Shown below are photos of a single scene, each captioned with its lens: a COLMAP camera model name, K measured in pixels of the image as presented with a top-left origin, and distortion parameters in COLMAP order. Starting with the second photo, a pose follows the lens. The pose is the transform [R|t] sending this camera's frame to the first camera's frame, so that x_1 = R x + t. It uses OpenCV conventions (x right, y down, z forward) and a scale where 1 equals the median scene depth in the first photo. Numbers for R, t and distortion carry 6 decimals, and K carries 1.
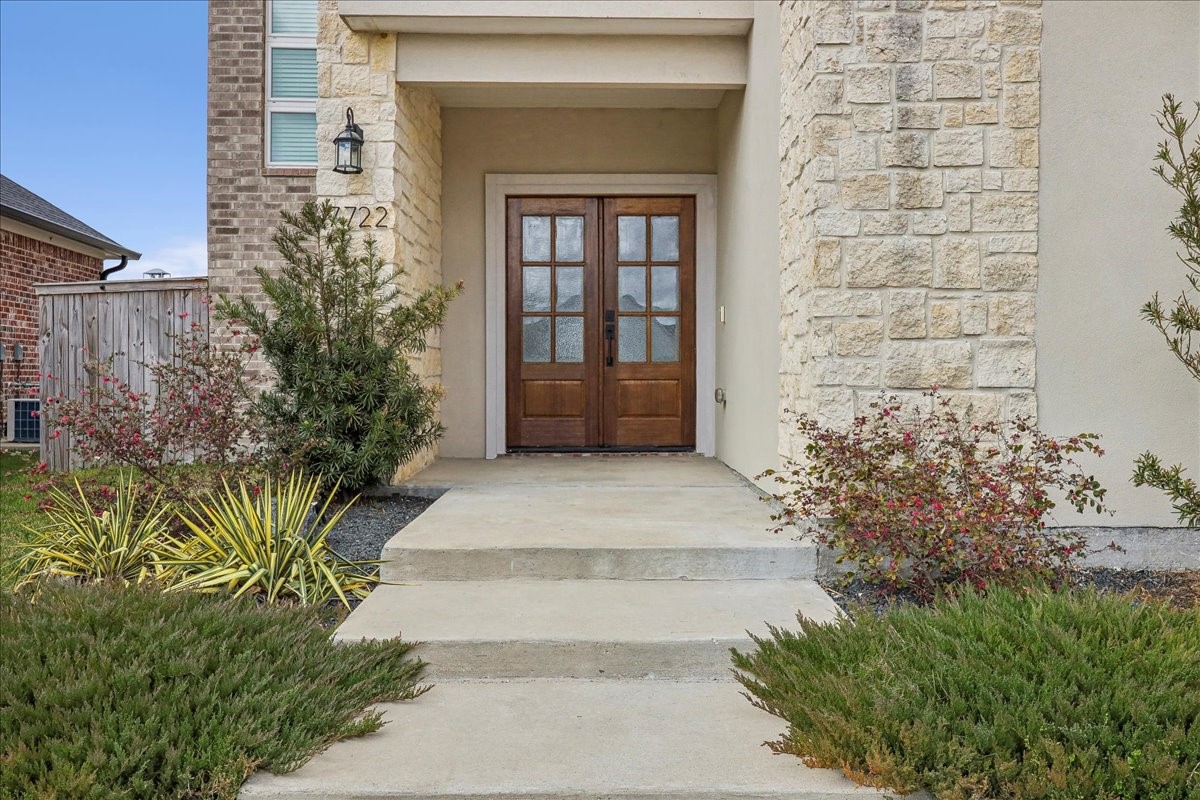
lens RADIAL K [[1152.1, 0, 601.9], [0, 1152.1, 400.0], [0, 0, 1]] dist [0.002527, 0.000000]
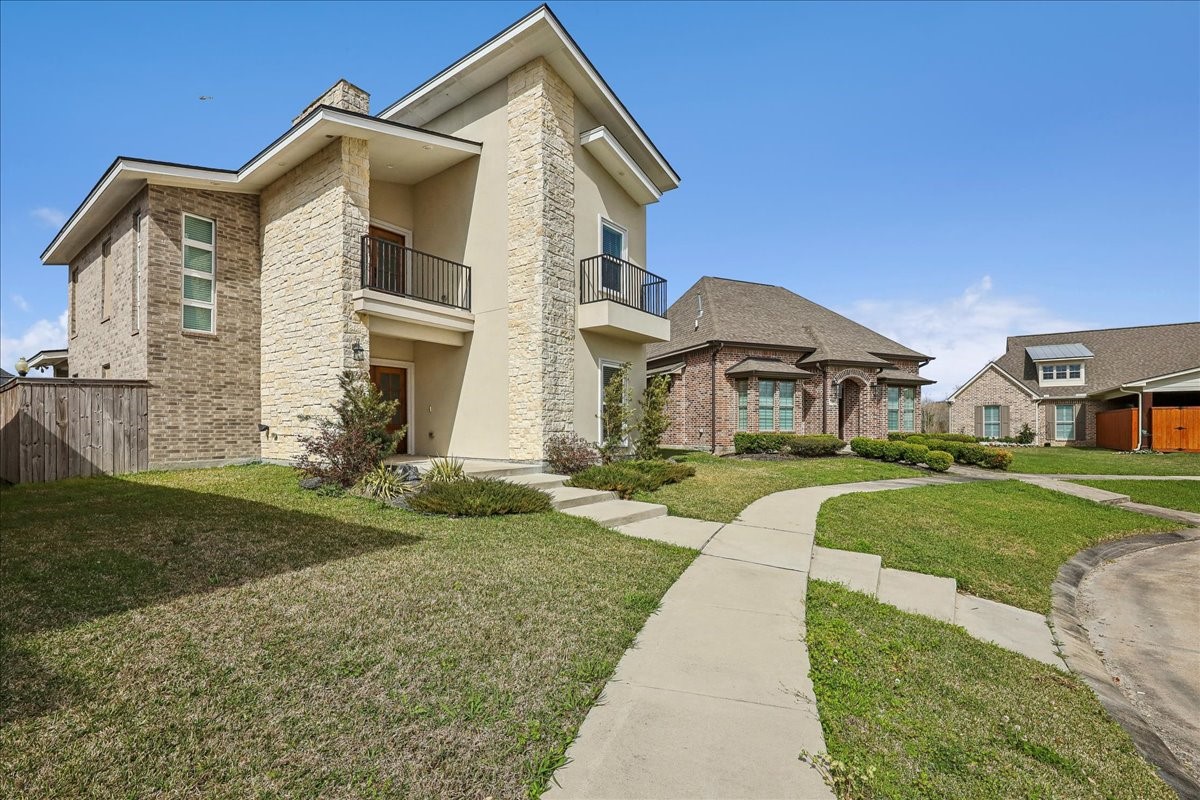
lens RADIAL K [[550.0, 0, 620.9], [0, 550.0, 428.6], [0, 0, 1]] dist [0.002215, -0.000007]
pose [[0.571967, -0.000675, 0.820276, -0.763987], [0.016157, 0.999815, -0.010443, 0.002649], [-0.820117, 0.019226, 0.571872, -0.275688]]
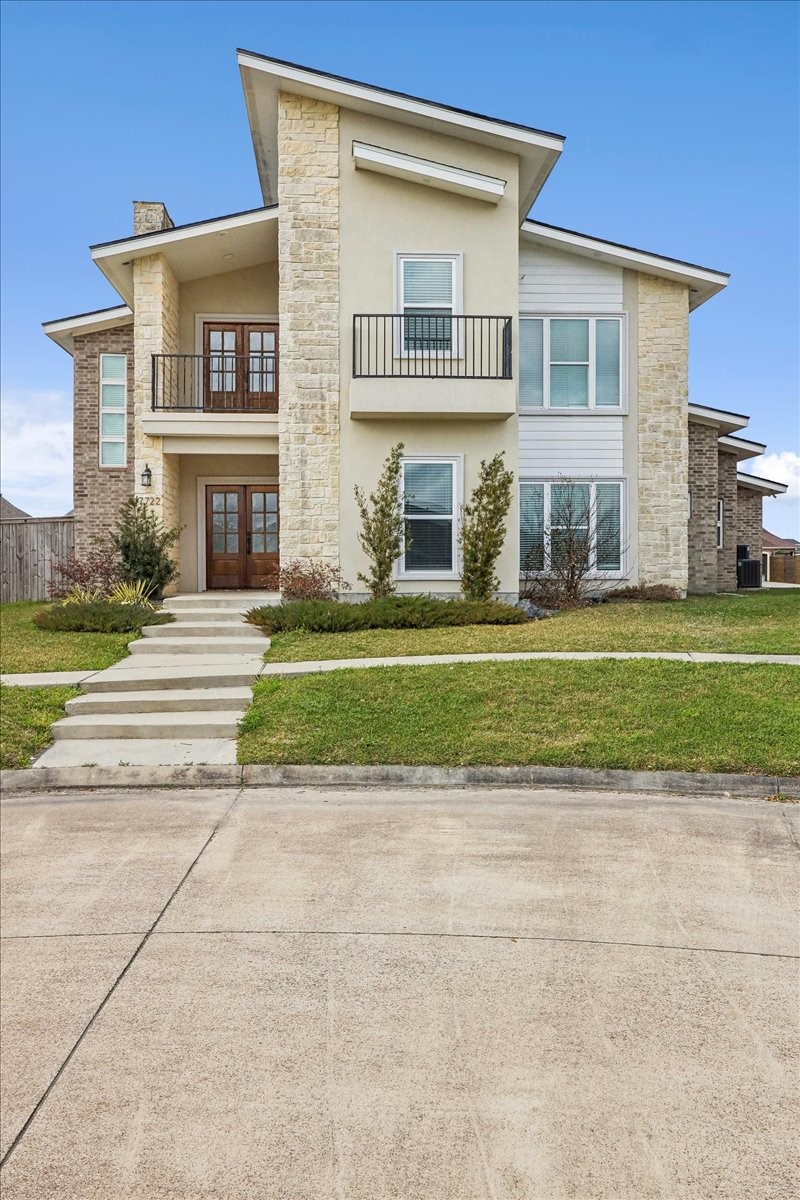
lens RADIAL K [[1152.1, 0, 395.5], [0, 1152.1, 593.2], [0, 0, 1]] dist [0.002527, 0.000000]
pose [[0.998861, -0.005634, 0.047385, 0.201885], [0.006009, 0.999952, -0.007782, 0.073934], [-0.047339, 0.008058, 0.998846, -1.456110]]
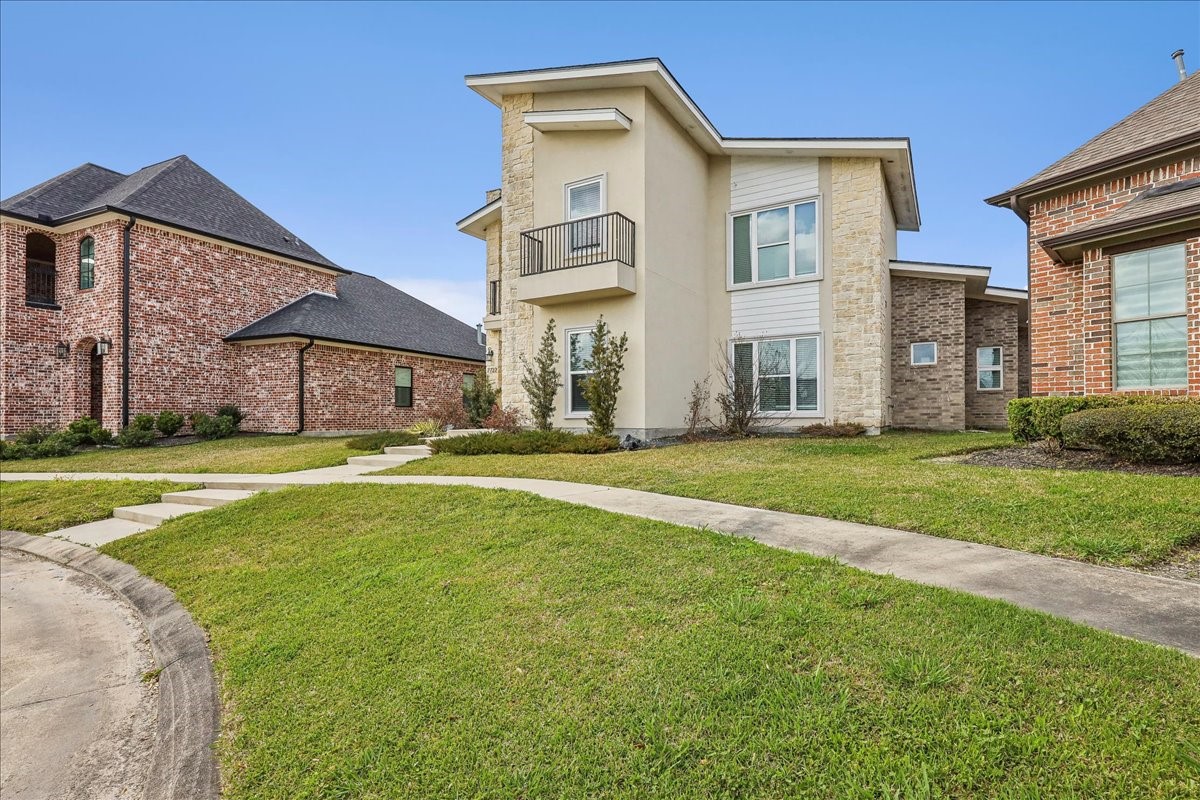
lens RADIAL K [[599.1, 0, 599.8], [0, 599.1, 412.0], [0, 0, 1]] dist [0.001791, 0.000976]
pose [[0.830582, -0.010192, -0.556804, 1.144373], [-0.006417, 0.999591, -0.027869, 0.060022], [0.556860, 0.026720, 0.830176, -0.631382]]
